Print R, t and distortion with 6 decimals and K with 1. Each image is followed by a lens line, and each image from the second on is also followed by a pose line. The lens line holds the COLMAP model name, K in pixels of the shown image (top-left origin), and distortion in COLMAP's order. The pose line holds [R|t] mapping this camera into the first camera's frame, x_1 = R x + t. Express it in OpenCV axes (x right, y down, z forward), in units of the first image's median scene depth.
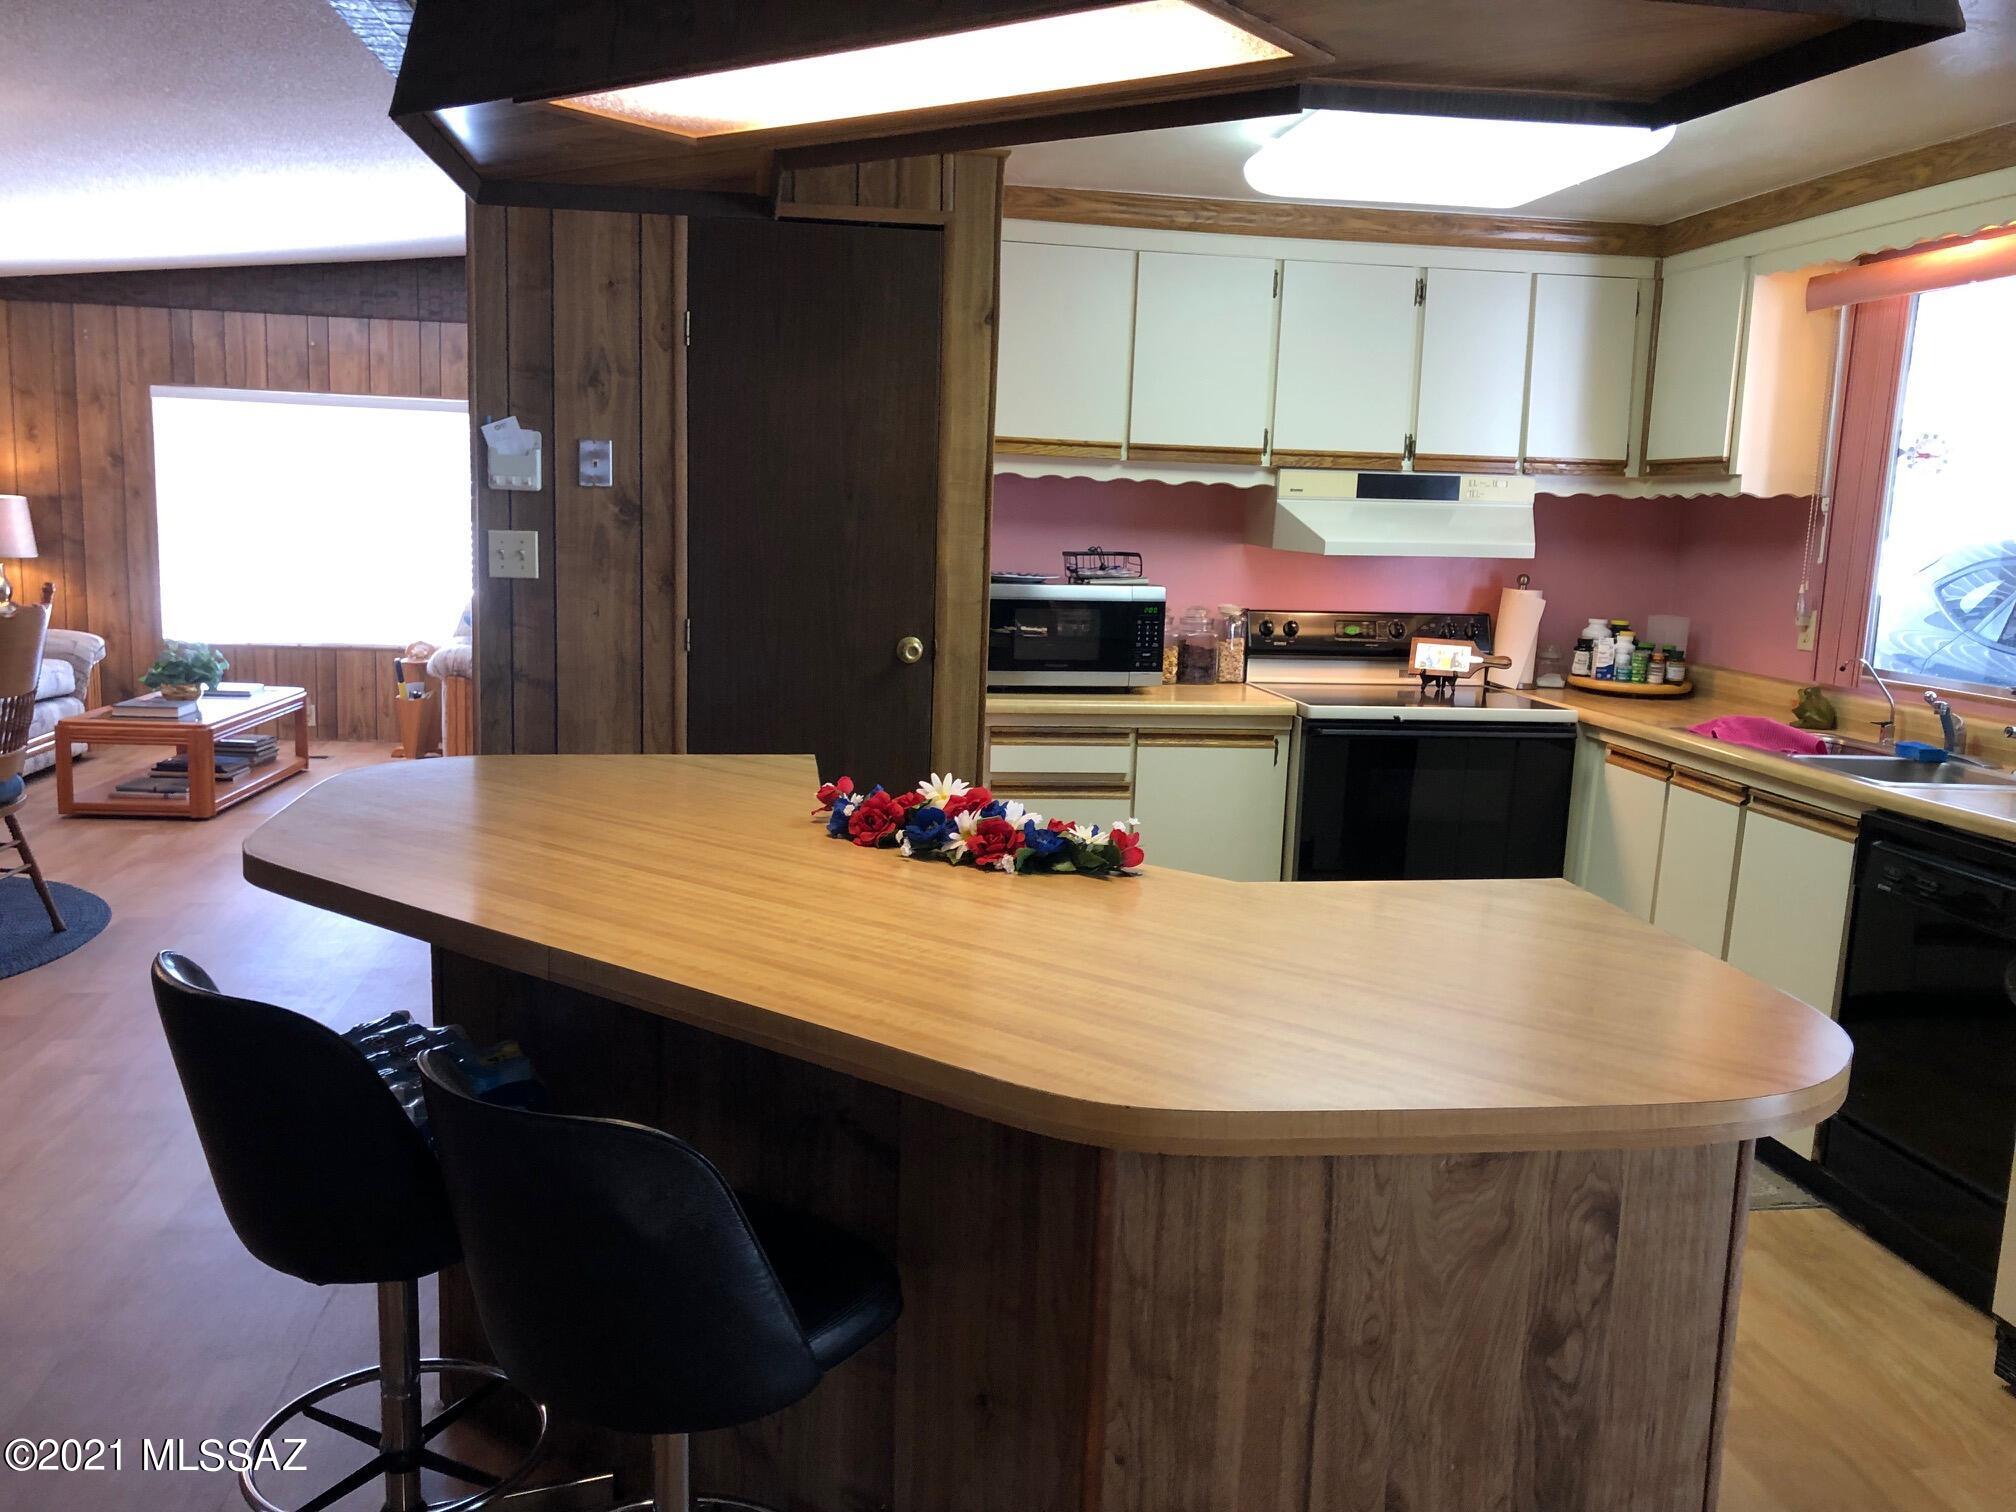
lens RADIAL K [[1652.4, 0, 1007.7], [0, 1652.4, 766.9], [0, 0, 1]] dist [0.010084, -0.000921]
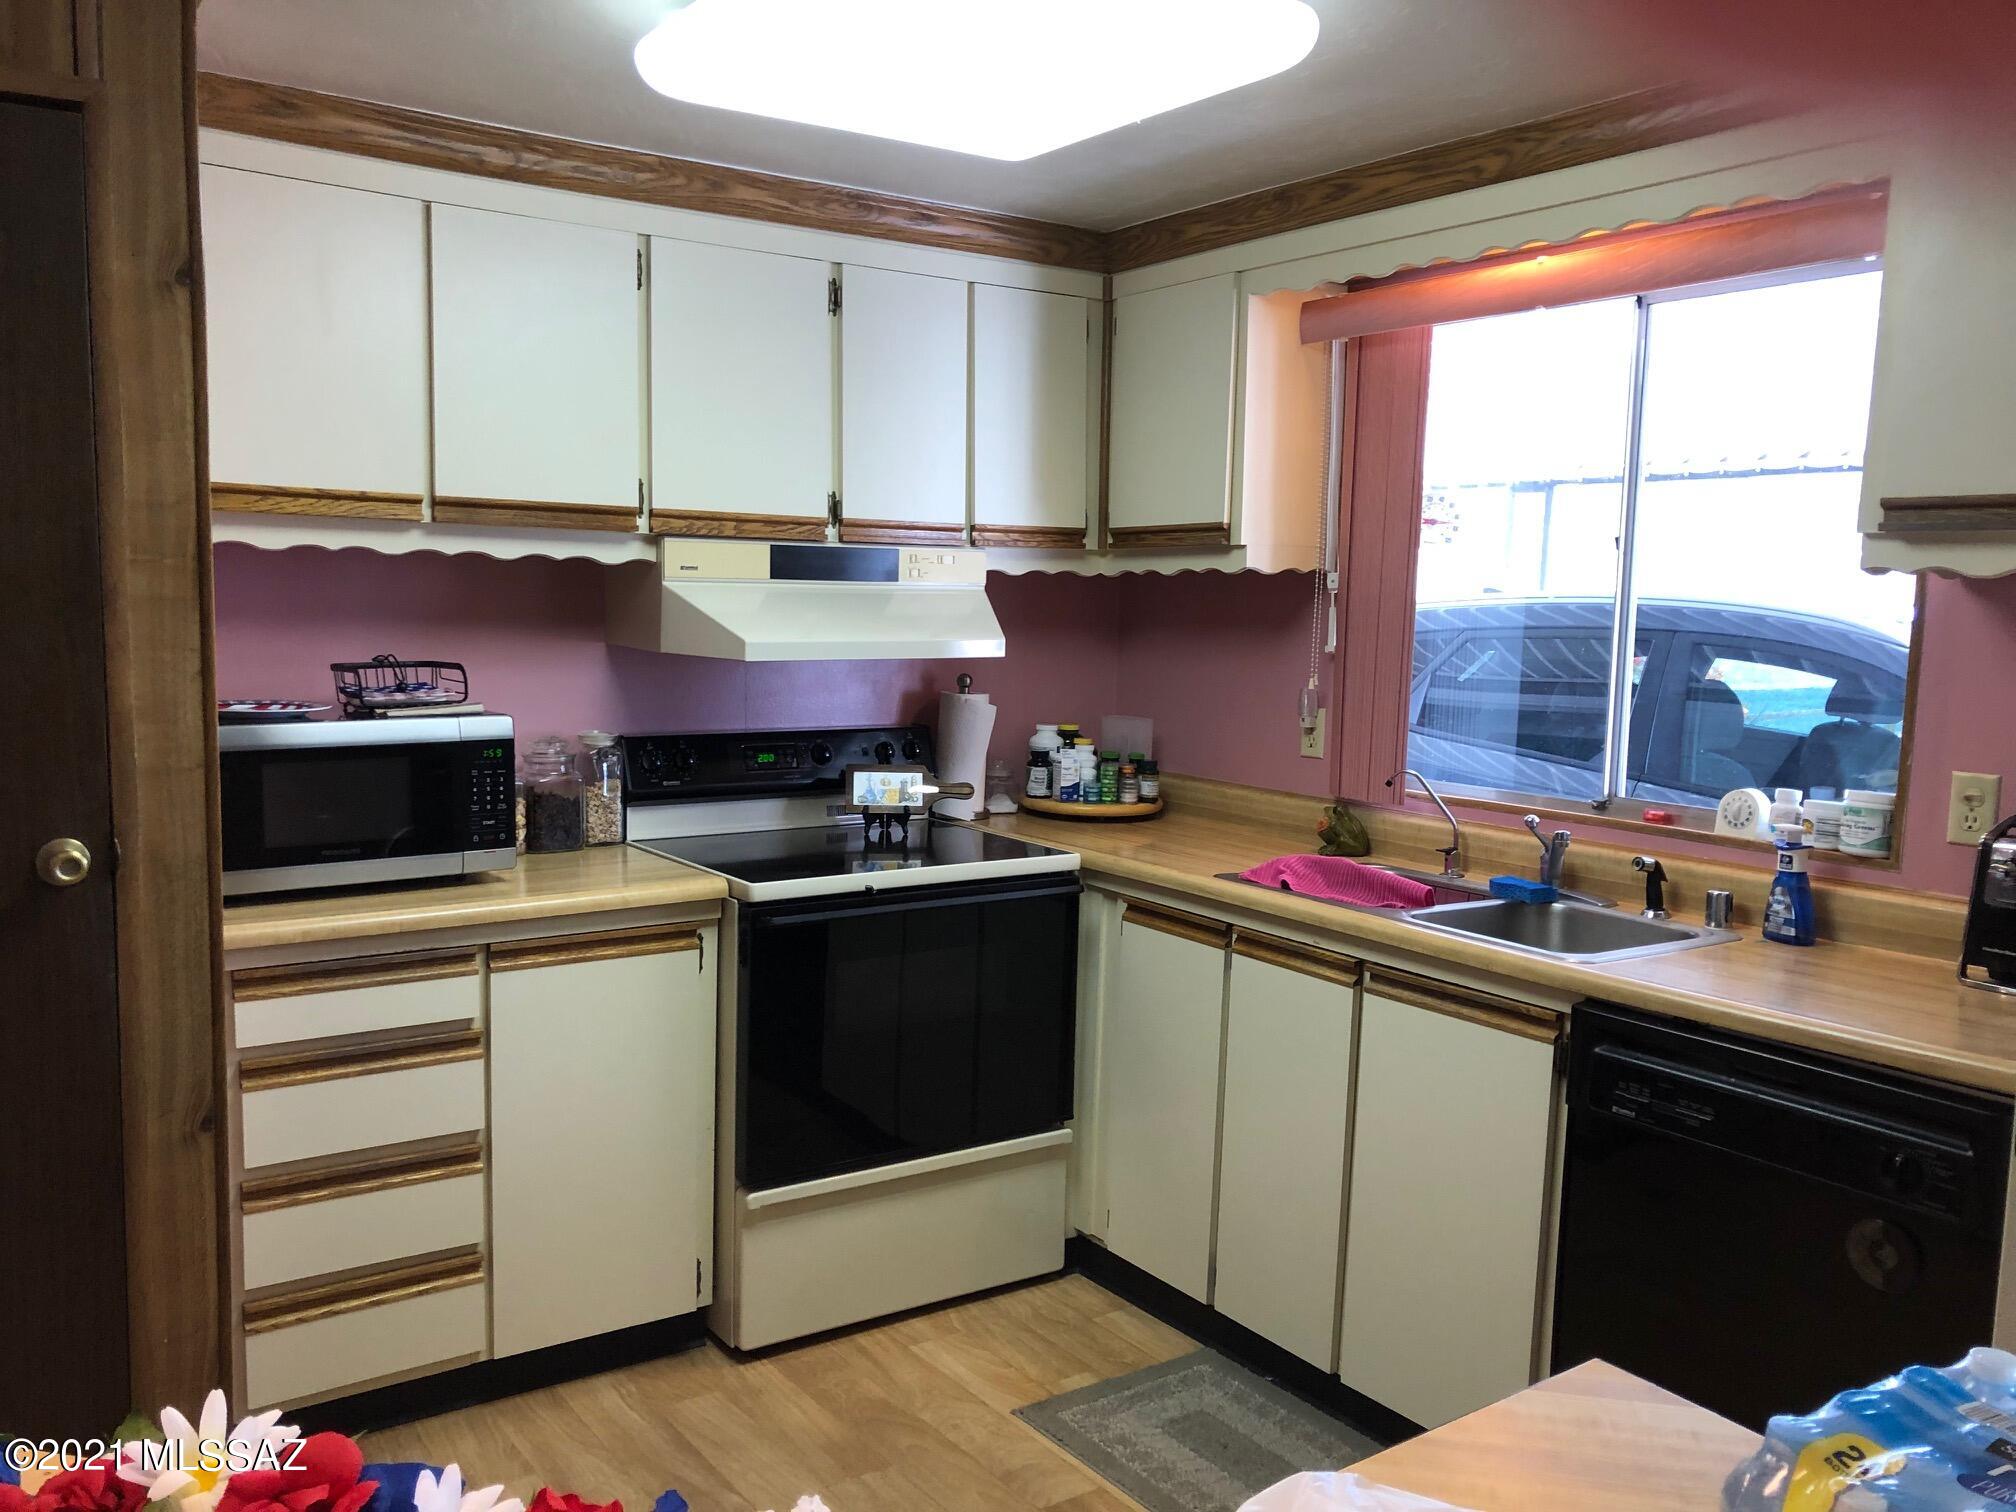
lens RADIAL K [[1606.6, 0, 960.0], [0, 1606.6, 755.1], [0, 0, 1]] dist [0.154397, -0.332069]
pose [[0.901336, -0.056968, 0.429358, -0.020442], [0.076259, 0.996699, -0.027844, -0.061013], [-0.426355, 0.057839, 0.902705, 0.340690]]
